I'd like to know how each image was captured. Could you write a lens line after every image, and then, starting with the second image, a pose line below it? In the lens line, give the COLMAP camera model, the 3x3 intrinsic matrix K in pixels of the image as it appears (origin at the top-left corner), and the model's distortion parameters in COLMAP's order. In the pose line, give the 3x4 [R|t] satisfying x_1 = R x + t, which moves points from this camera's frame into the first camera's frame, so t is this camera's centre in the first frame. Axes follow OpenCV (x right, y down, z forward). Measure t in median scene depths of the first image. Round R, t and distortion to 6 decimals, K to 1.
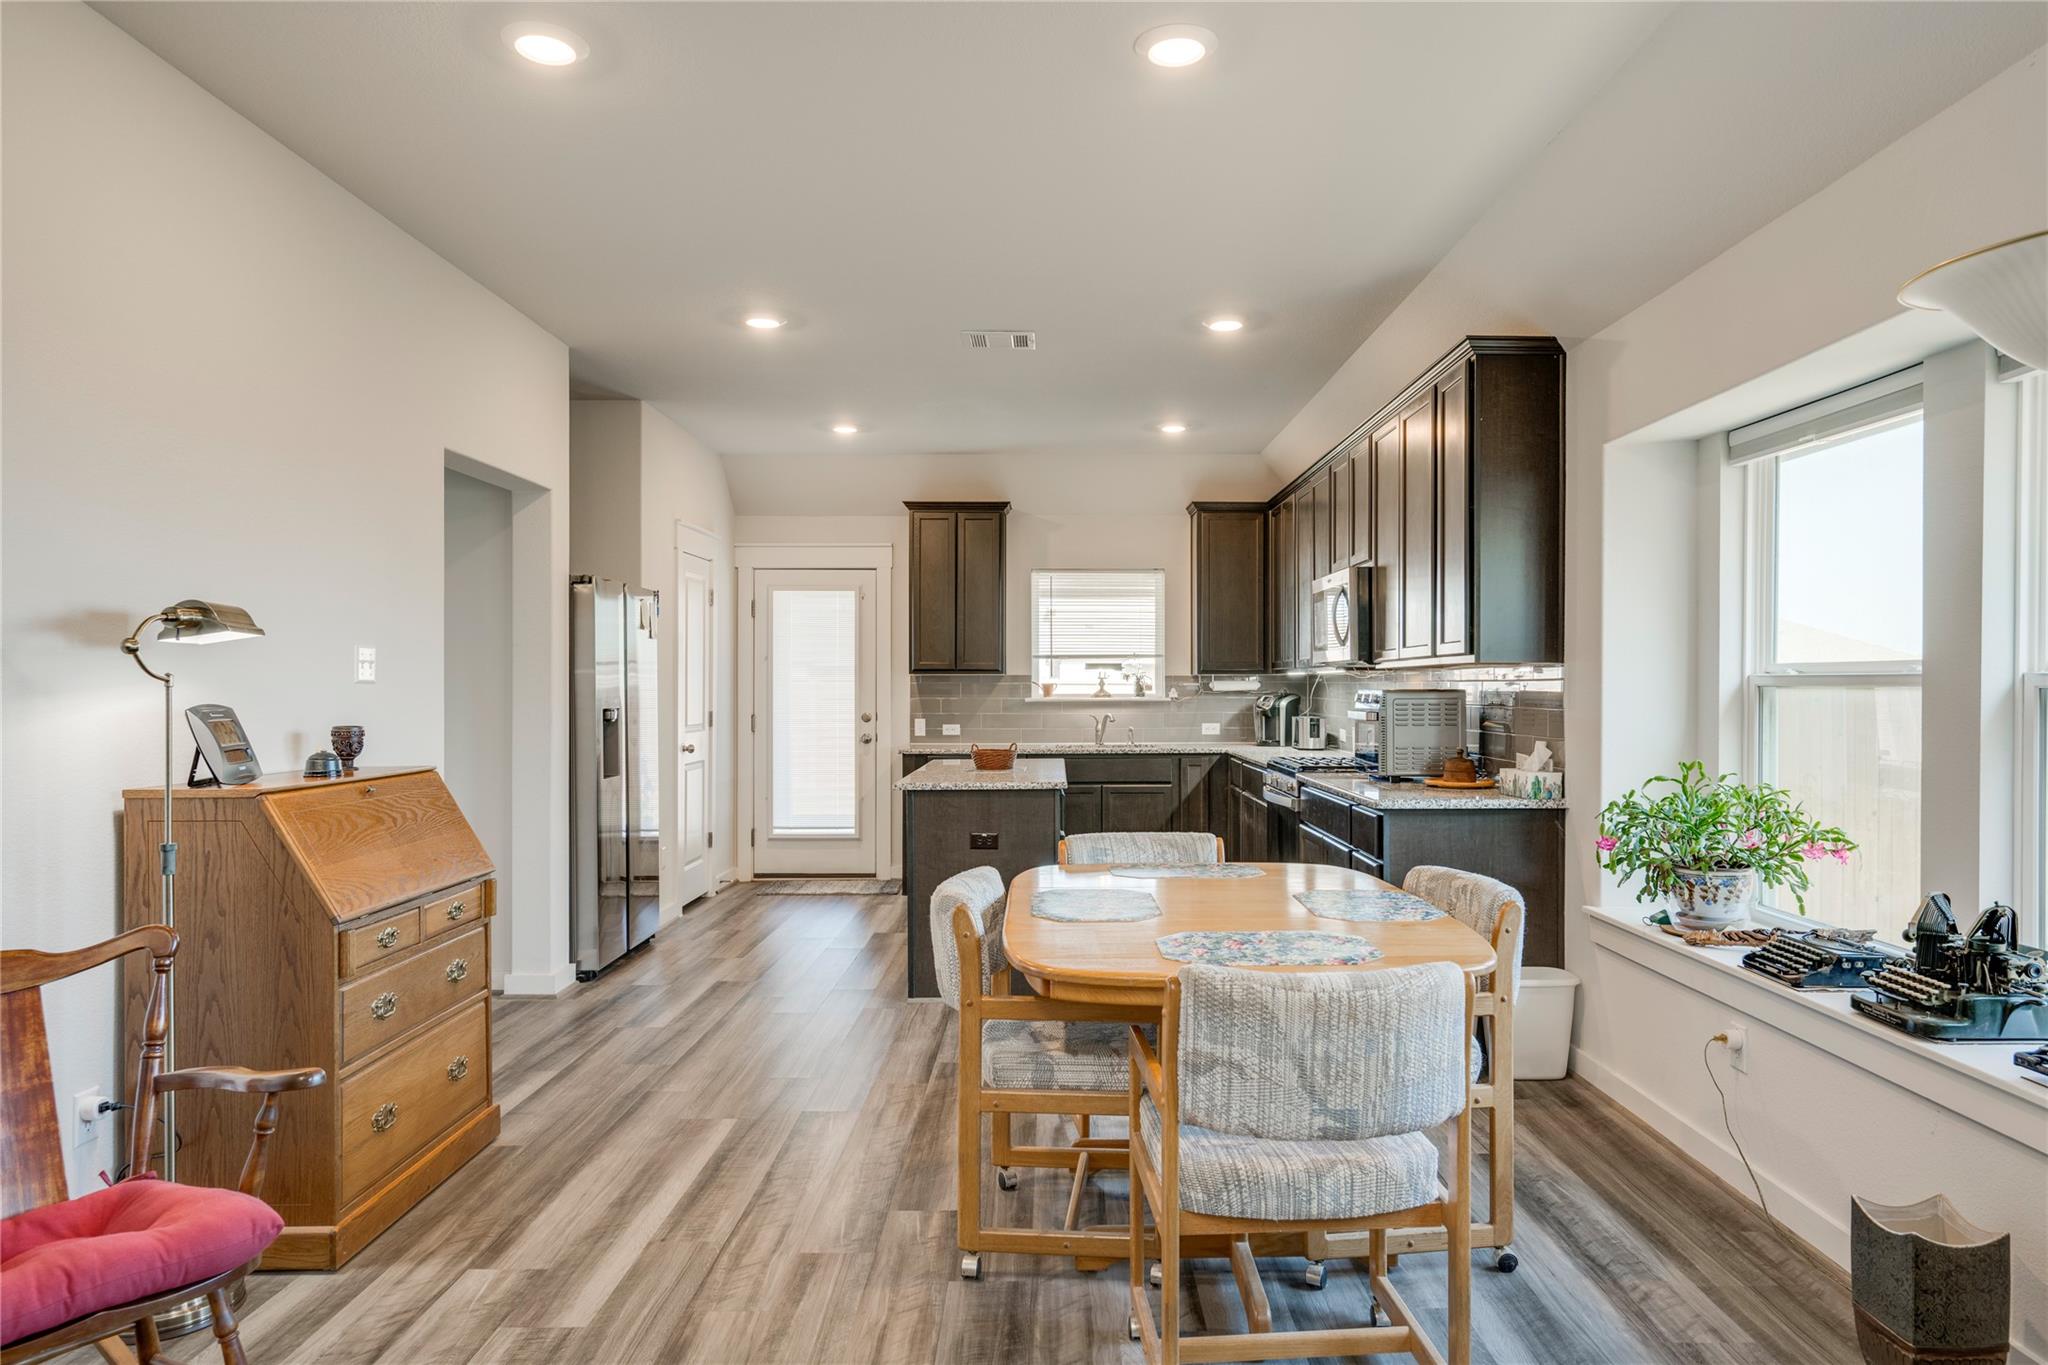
lens RADIAL K [[1209.5, 0, 1082.6], [0, 1209.5, 691.6], [0, 0, 1]] dist [0.008984, 0.000578]
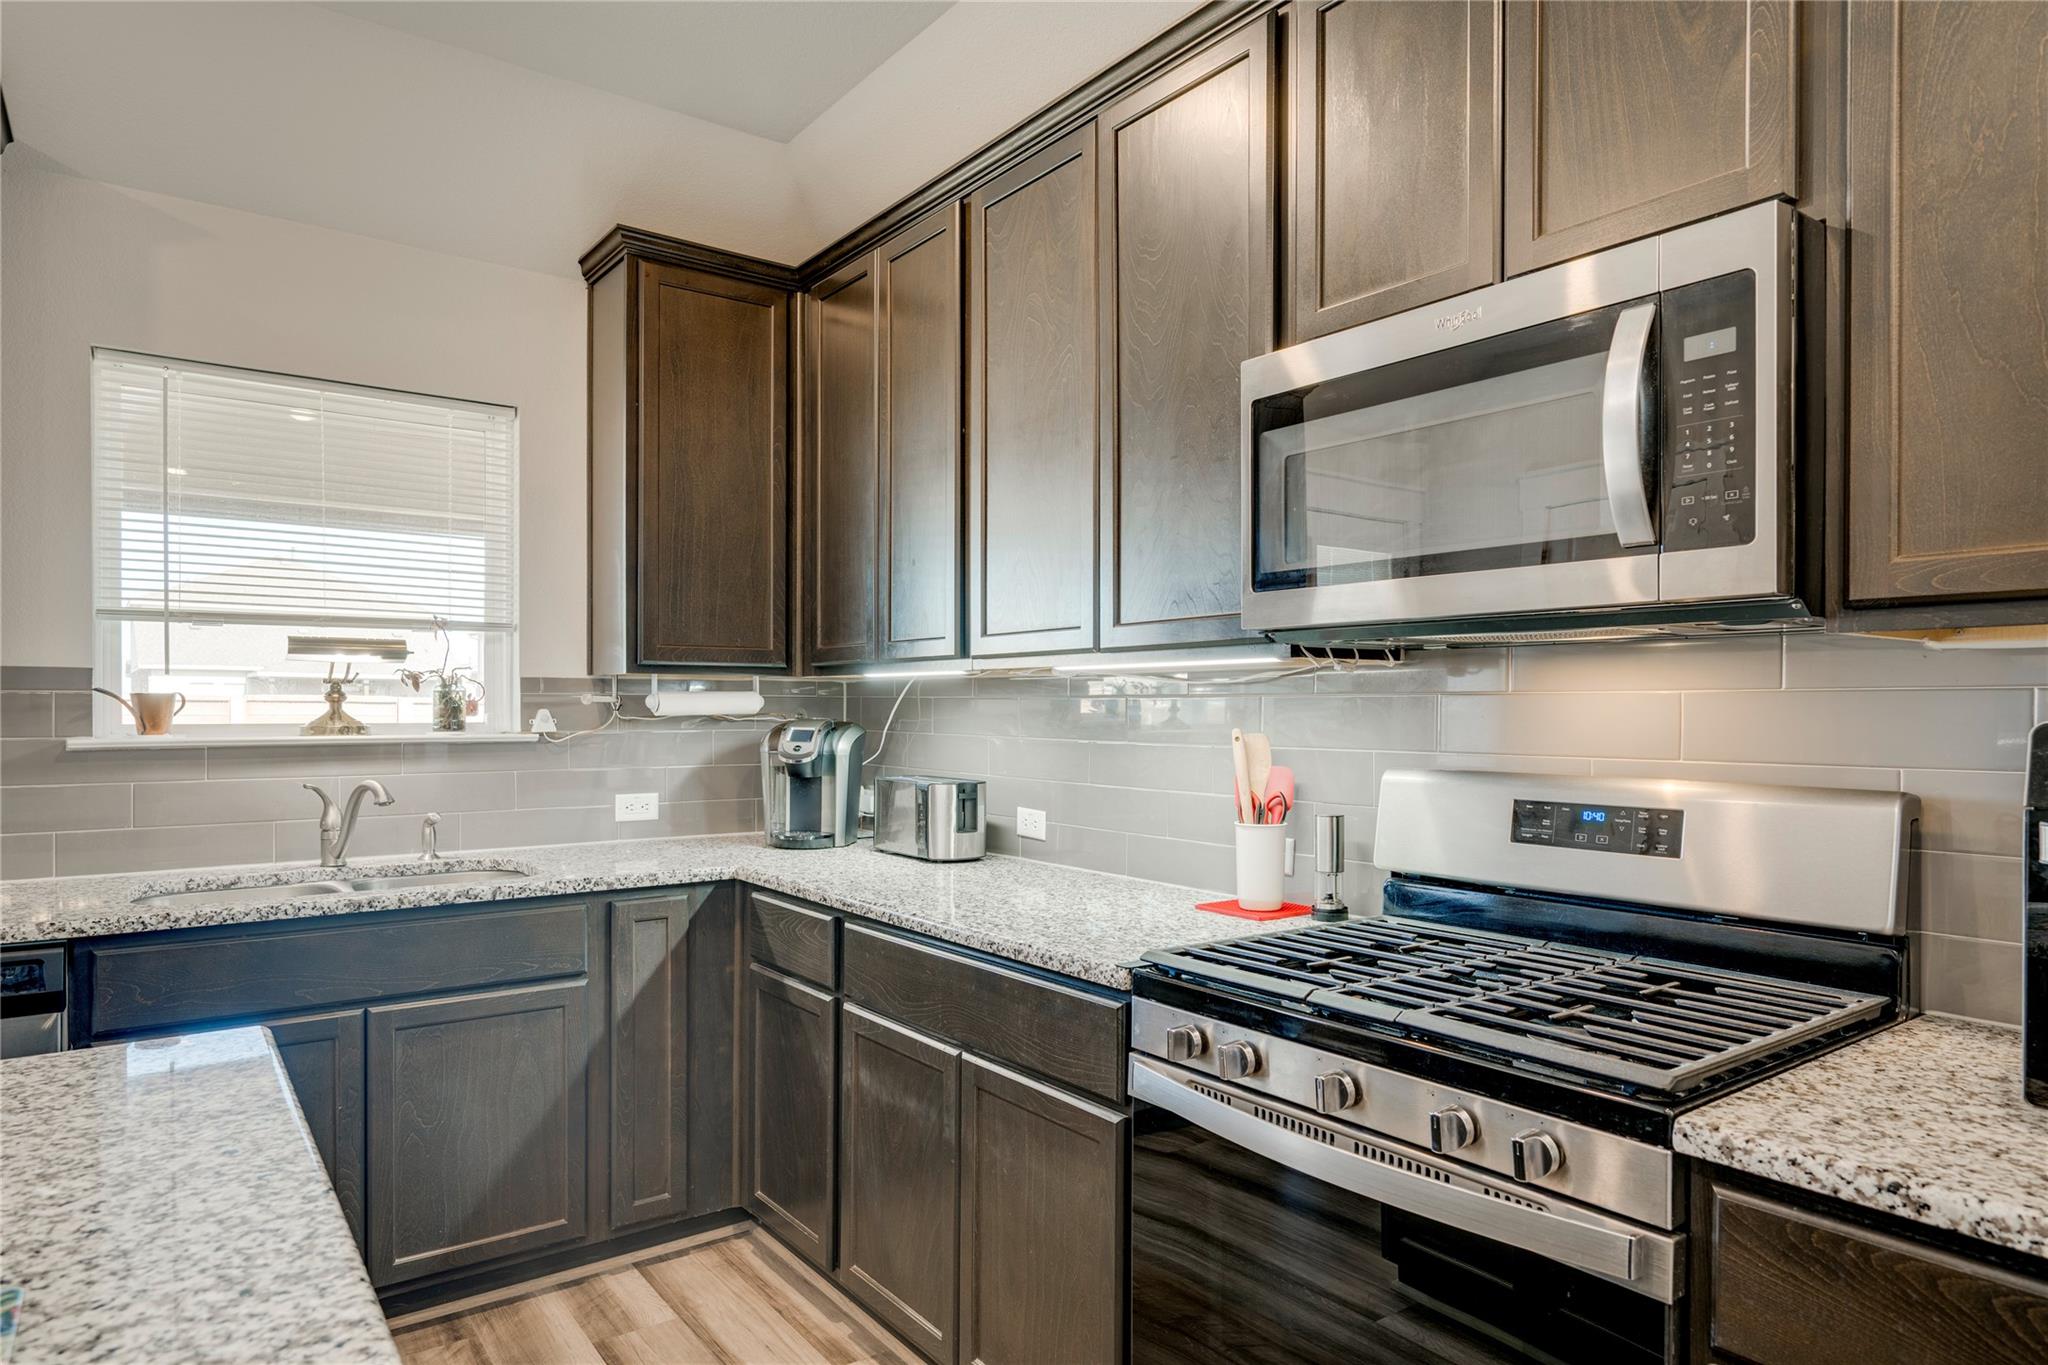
lens RADIAL K [[1213.3, 0, 1030.6], [0, 1213.3, 715.6], [0, 0, 1]] dist [-0.000145, 0.001054]
pose [[0.819008, 0.000082, 0.573782, -0.023898], [-0.001492, 0.999997, 0.001986, -0.001789], [-0.573780, -0.002483, 0.819005, 0.615000]]
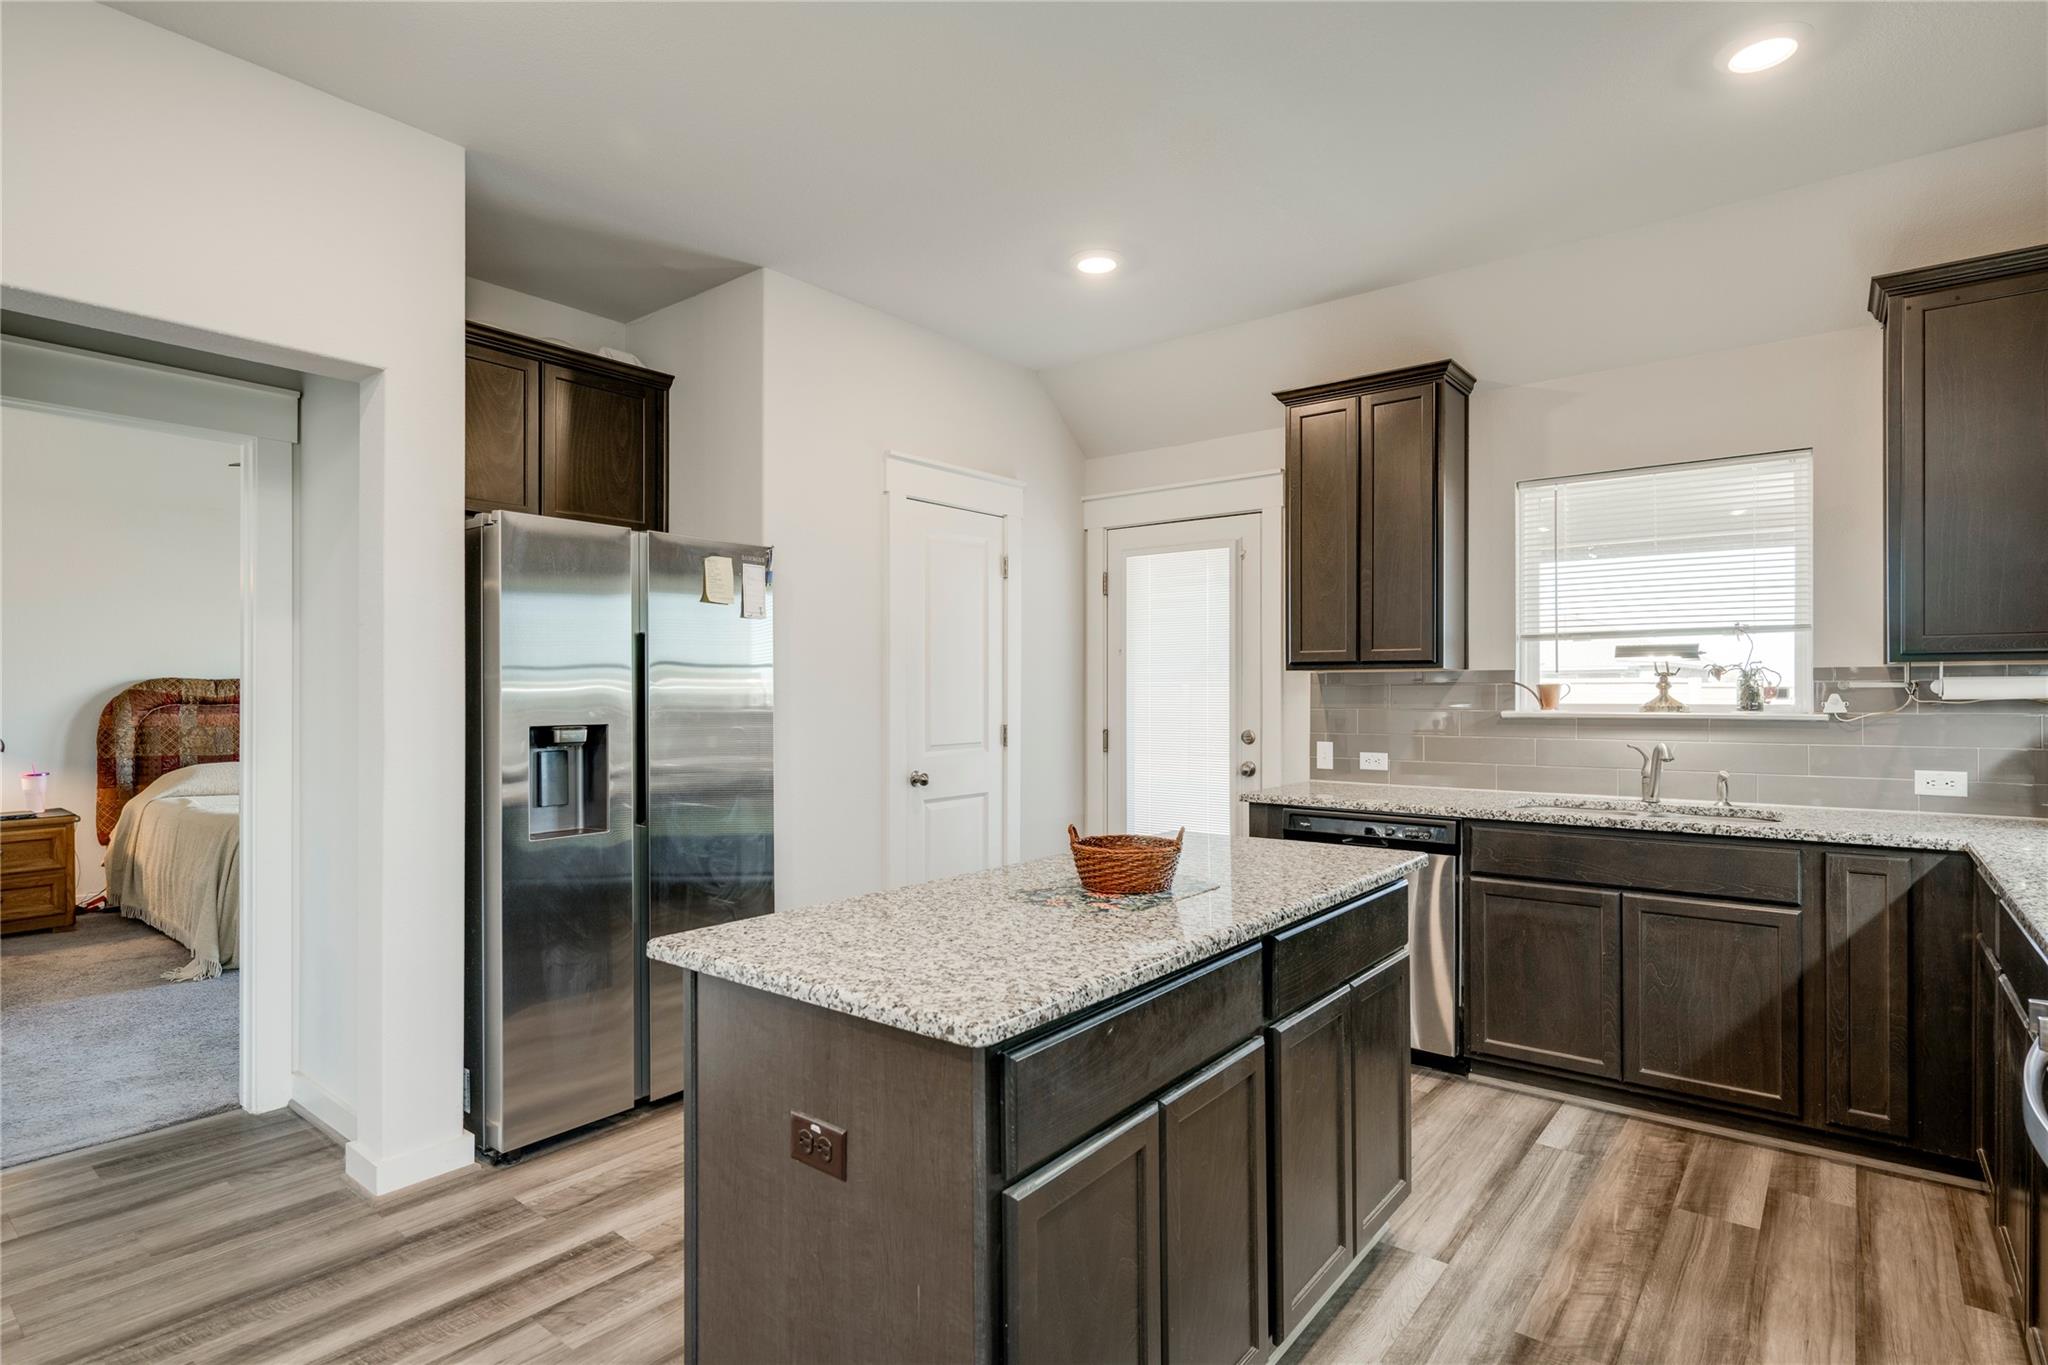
lens RADIAL K [[1027.7, 0, 1041.9], [0, 1027.7, 690.7], [0, 0, 1]] dist [-0.001380, -0.000292]
pose [[0.773717, -0.000682, -0.633531, 0.094427], [-0.002543, 0.999988, -0.004182, -0.001568], [0.633526, 0.004847, 0.773706, 0.517622]]
